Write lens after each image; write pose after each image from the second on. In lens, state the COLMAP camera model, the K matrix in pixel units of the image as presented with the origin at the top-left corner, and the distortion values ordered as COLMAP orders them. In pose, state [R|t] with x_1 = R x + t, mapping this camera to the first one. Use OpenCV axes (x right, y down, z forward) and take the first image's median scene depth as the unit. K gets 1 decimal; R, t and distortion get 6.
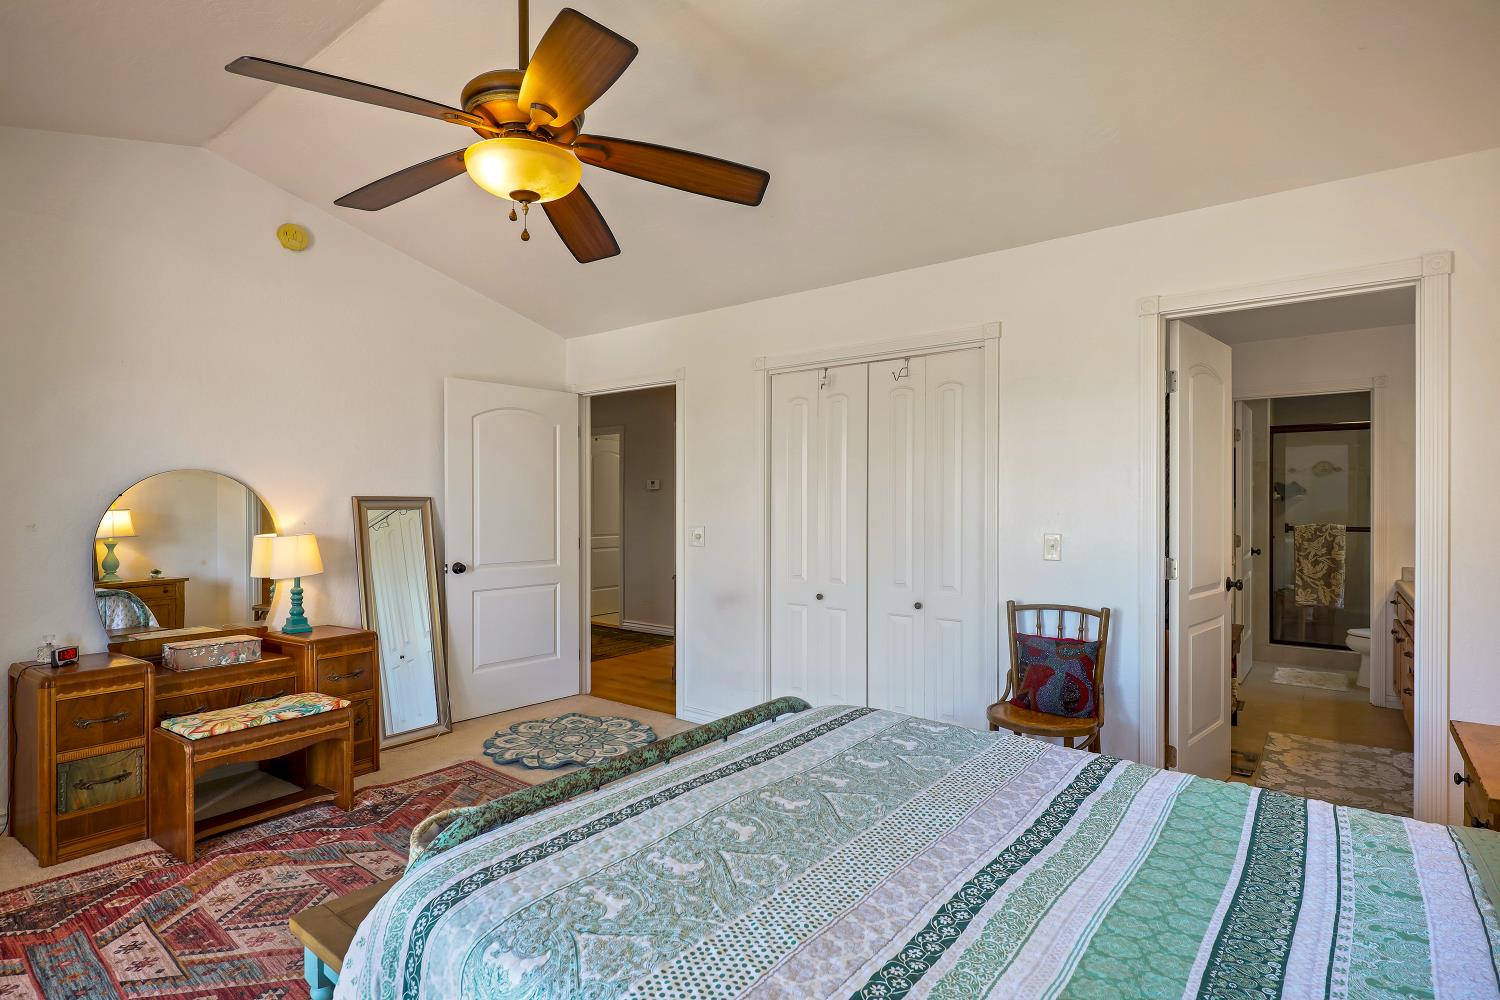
lens RADIAL K [[746.7, 0, 745.6], [0, 746.7, 493.3], [0, 0, 1]] dist [-0.002900, -0.000962]
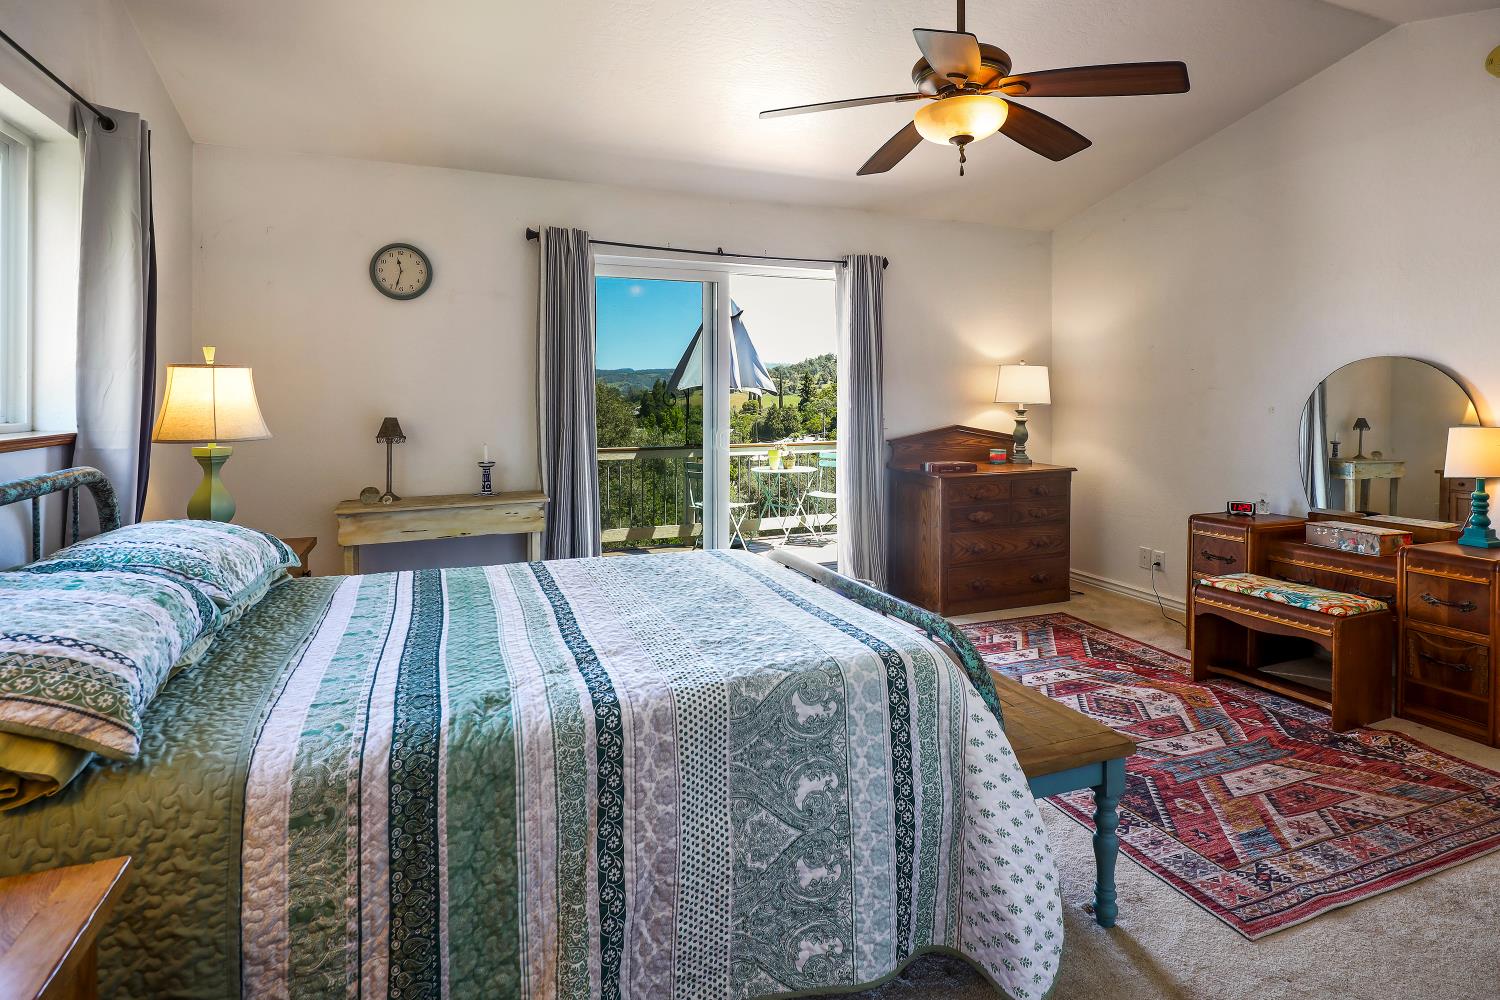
lens RADIAL K [[750.7, 0, 746.3], [0, 750.7, 390.2], [0, 0, 1]] dist [0.000160, -0.000810]
pose [[-0.439125, -0.014268, -0.898313, 0.590882], [-0.002765, 0.999891, -0.014530, 0.035421], [0.898422, -0.003896, -0.439116, 0.778961]]
